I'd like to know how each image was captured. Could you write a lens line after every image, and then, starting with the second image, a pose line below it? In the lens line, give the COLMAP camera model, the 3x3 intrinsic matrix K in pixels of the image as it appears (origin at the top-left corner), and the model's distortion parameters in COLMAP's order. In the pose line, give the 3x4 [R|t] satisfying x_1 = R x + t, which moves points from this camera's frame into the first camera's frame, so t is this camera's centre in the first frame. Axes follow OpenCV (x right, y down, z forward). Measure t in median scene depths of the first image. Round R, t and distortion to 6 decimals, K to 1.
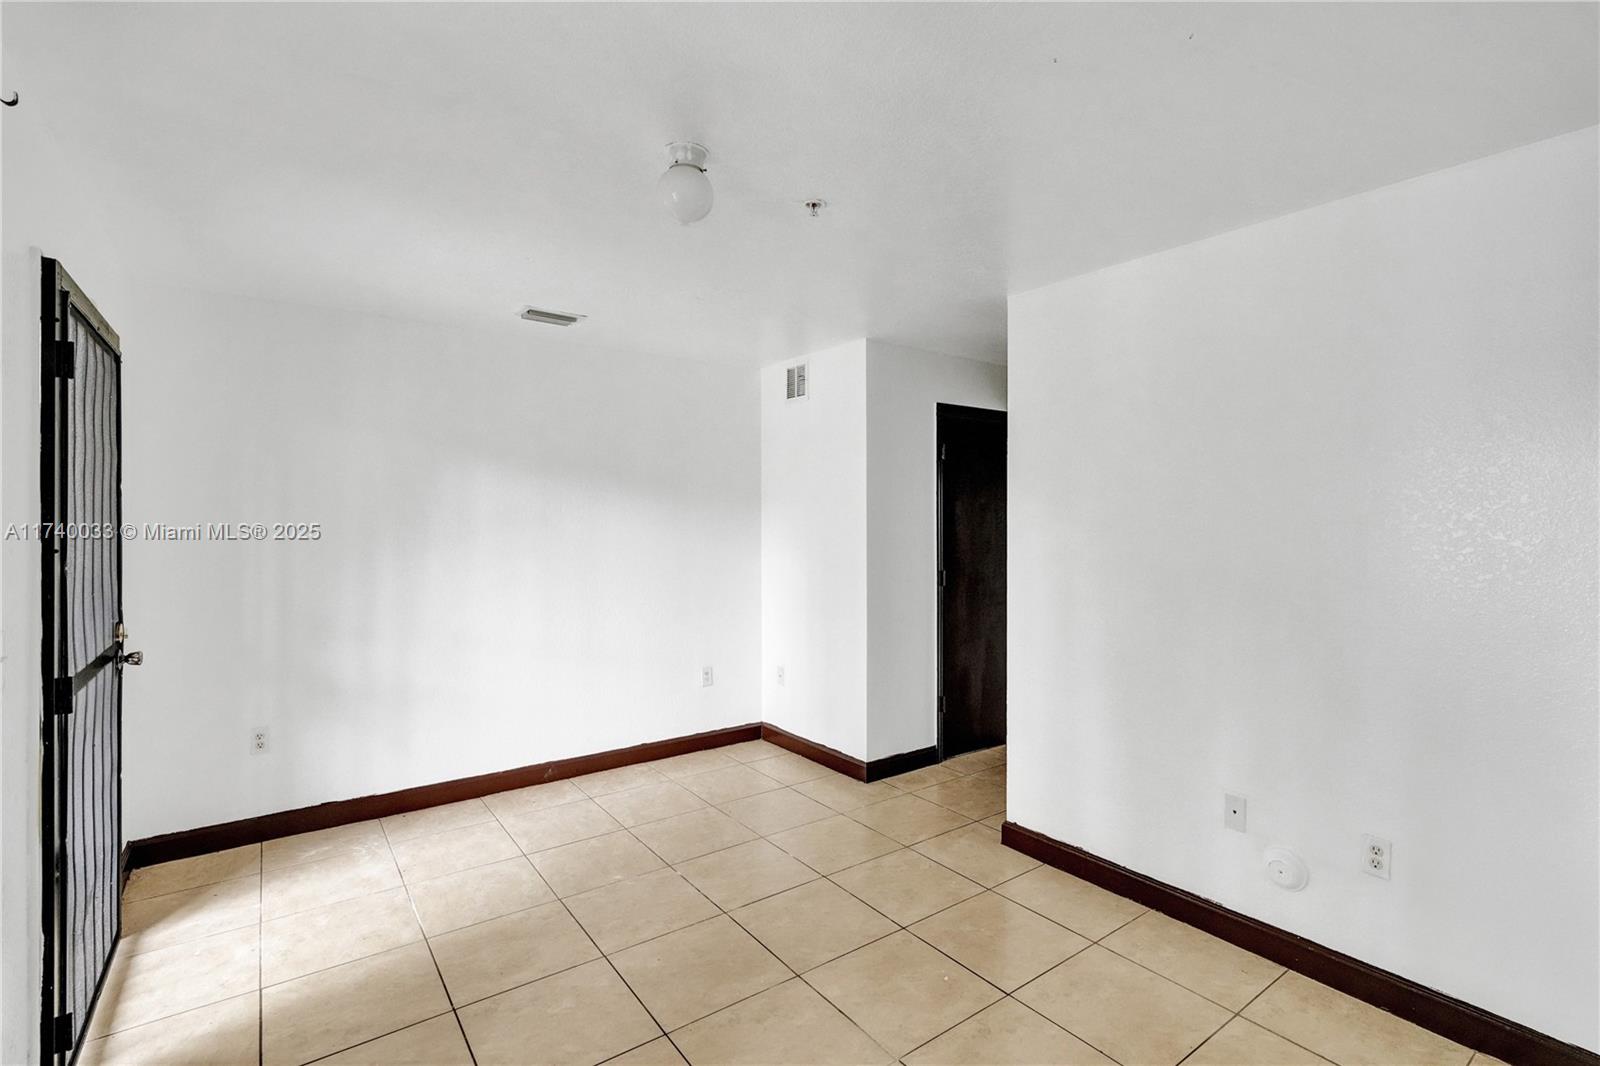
lens RADIAL K [[754.1, 0, 812.7], [0, 754.1, 526.6], [0, 0, 1]] dist [-0.005662, 0.000901]
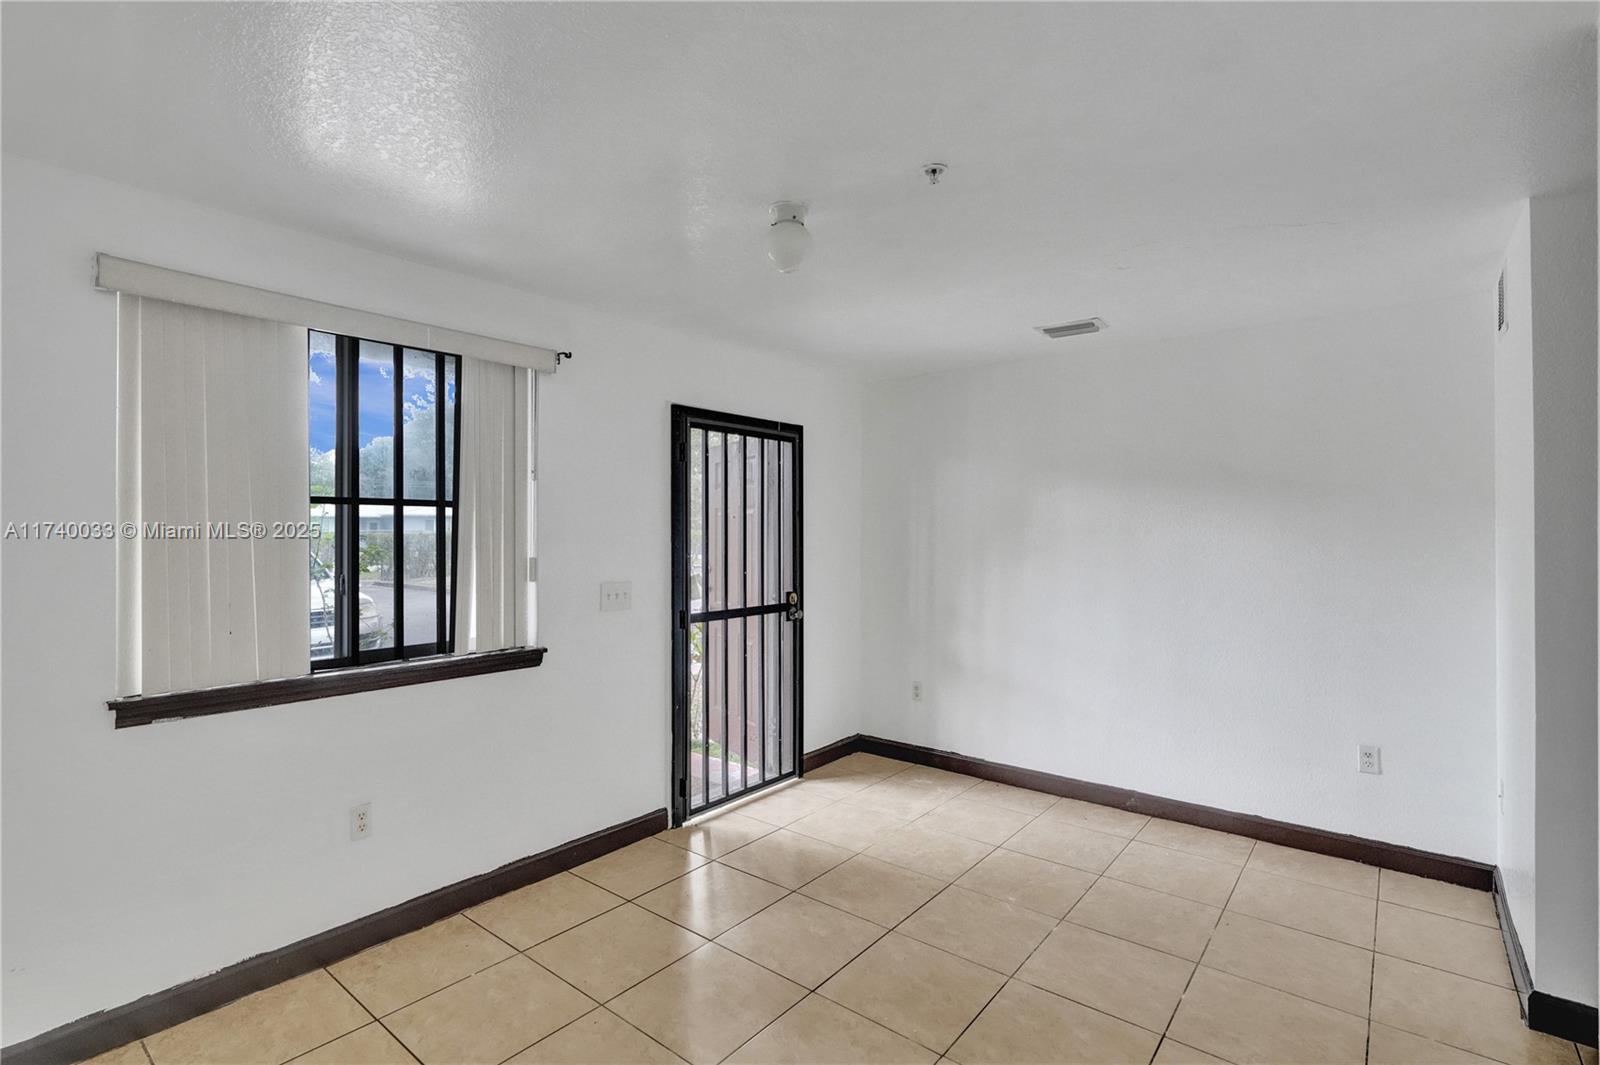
lens RADIAL K [[754.1, 0, 807.9], [0, 754.1, 531.6], [0, 0, 1]] dist [-0.005662, 0.000901]
pose [[0.239888, -0.003451, -0.970794, 0.545065], [-0.011710, 0.999911, -0.006449, -0.000650], [0.970730, 0.012915, 0.239826, 0.438487]]
